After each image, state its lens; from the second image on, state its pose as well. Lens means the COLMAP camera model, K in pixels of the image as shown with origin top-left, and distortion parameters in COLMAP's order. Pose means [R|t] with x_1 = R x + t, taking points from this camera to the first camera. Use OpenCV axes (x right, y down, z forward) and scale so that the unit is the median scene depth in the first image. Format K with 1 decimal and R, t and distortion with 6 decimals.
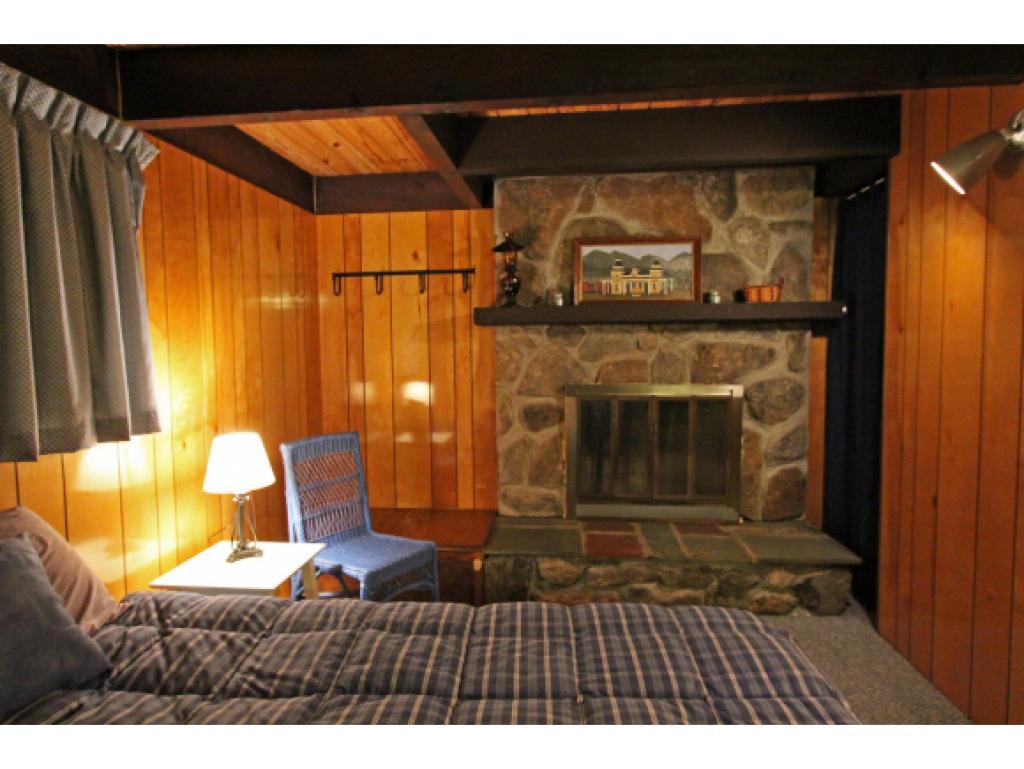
lens RADIAL K [[615.3, 0, 512.9], [0, 615.3, 379.1], [0, 0, 1]] dist [-0.027525, 0.000331]
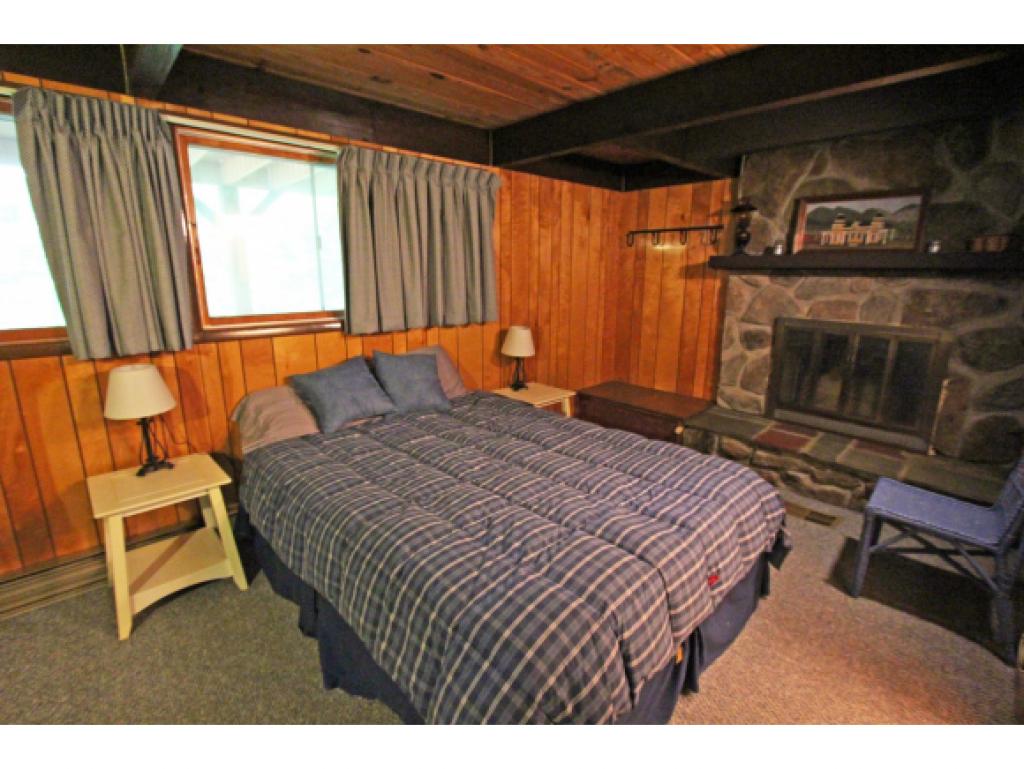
lens RADIAL K [[474.5, 0, 504.0], [0, 474.5, 381.7], [0, 0, 1]] dist [-0.018581, 0.001876]
pose [[0.744277, 0.168594, -0.646241, 0.325353], [-0.055096, 0.979815, 0.192164, -0.016034], [0.665594, -0.107418, 0.738543, -0.132586]]
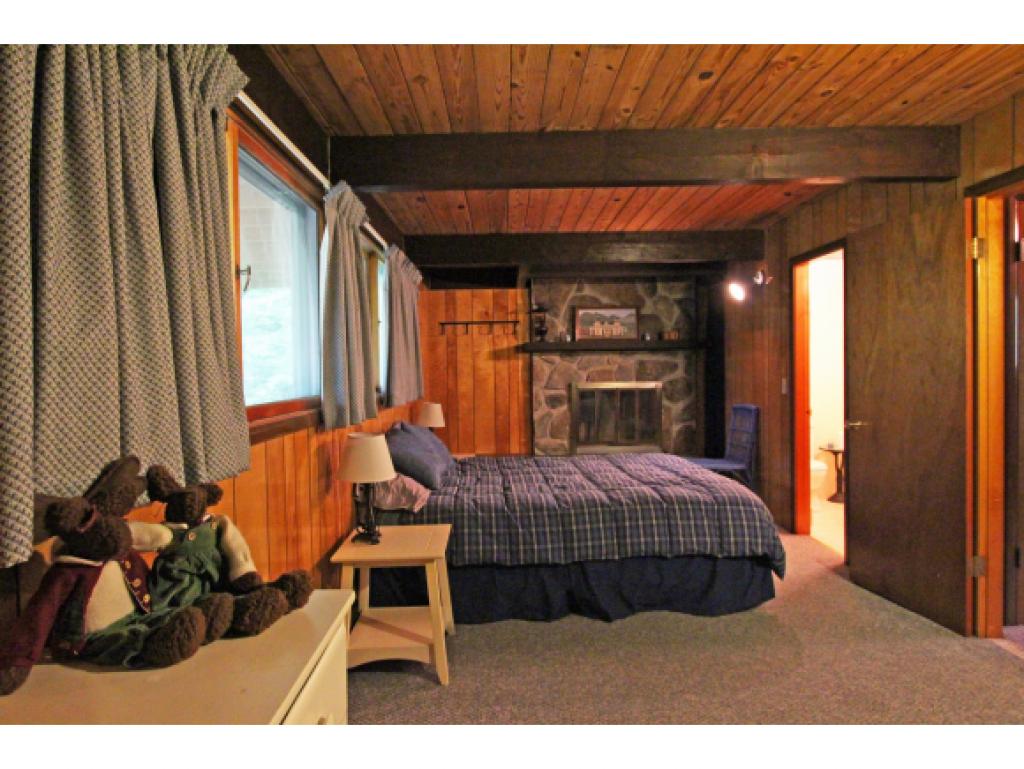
lens RADIAL K [[564.6, 0, 519.3], [0, 564.6, 380.7], [0, 0, 1]] dist [-0.002296, -0.000087]
pose [[0.993041, -0.008712, 0.117449, -0.278336], [0.012999, 0.999275, -0.035790, 0.063068], [-0.117052, 0.037068, 0.992434, -0.708111]]
